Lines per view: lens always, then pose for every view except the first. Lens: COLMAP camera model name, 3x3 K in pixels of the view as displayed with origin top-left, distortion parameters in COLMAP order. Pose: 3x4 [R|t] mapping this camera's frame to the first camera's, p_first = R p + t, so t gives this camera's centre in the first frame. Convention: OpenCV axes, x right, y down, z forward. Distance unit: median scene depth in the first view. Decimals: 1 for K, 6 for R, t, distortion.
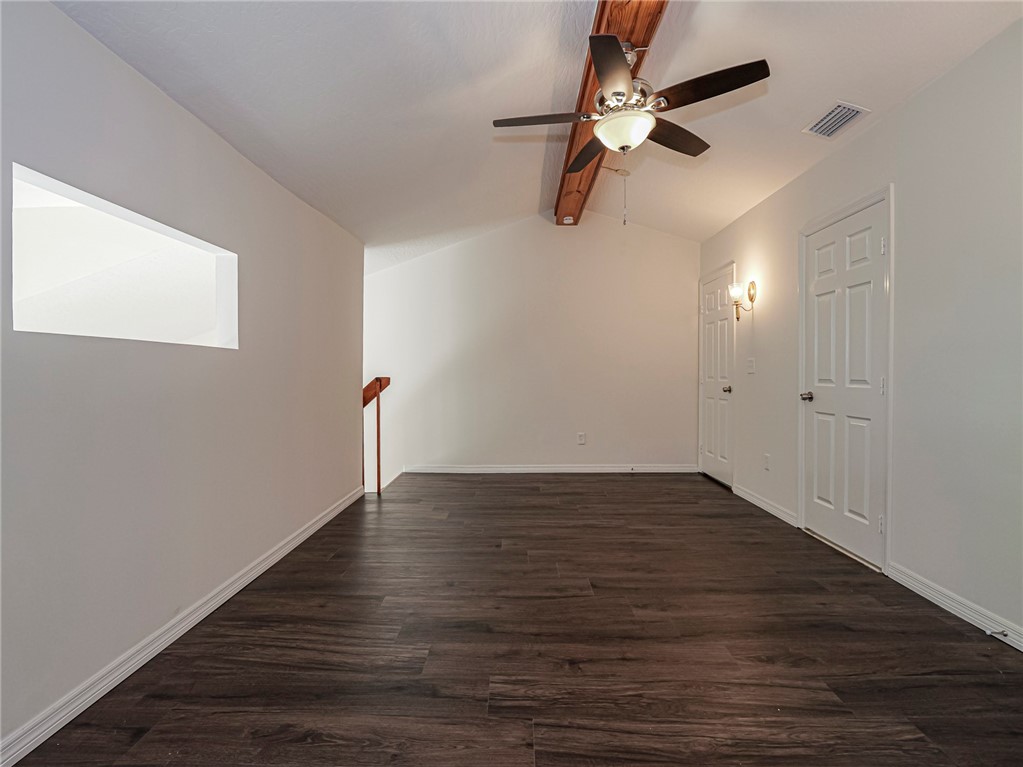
lens RADIAL K [[496.2, 0, 511.0], [0, 496.2, 379.9], [0, 0, 1]] dist [-0.018031, 0.000742]
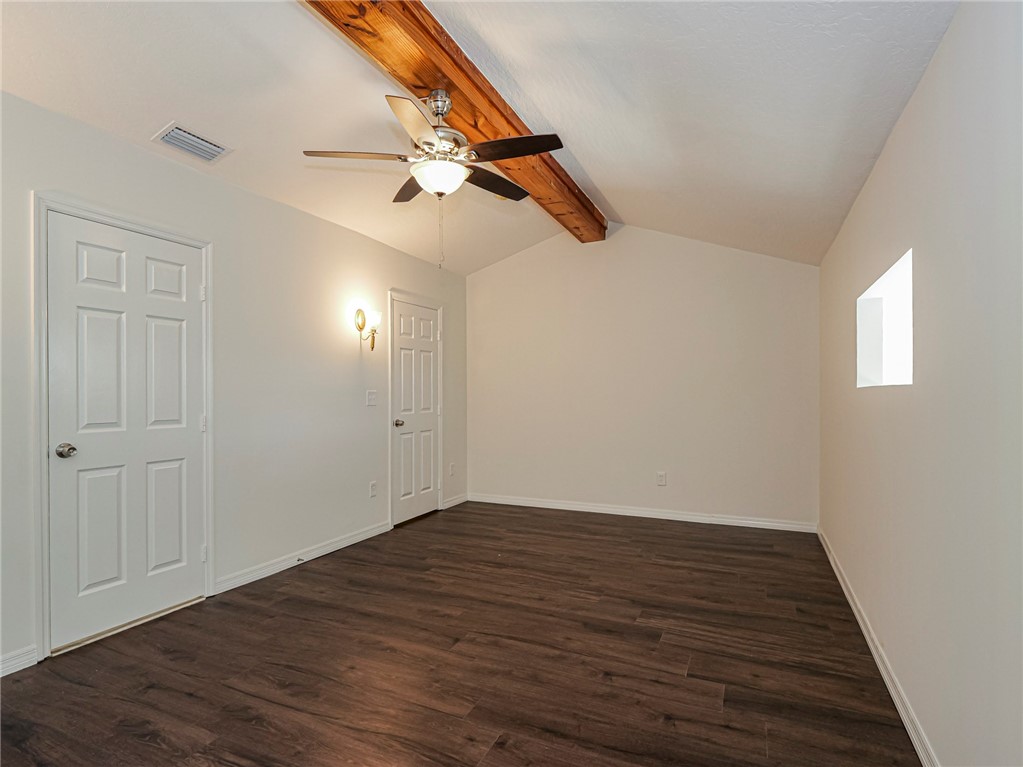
lens RADIAL K [[517.1, 0, 511.7], [0, 517.1, 390.7], [0, 0, 1]] dist [-0.018912, 0.002669]
pose [[-0.917002, 0.006340, 0.398831, -0.361323], [0.009808, 0.999930, 0.006654, -0.071109], [-0.398761, 0.010014, -0.917000, 2.083692]]
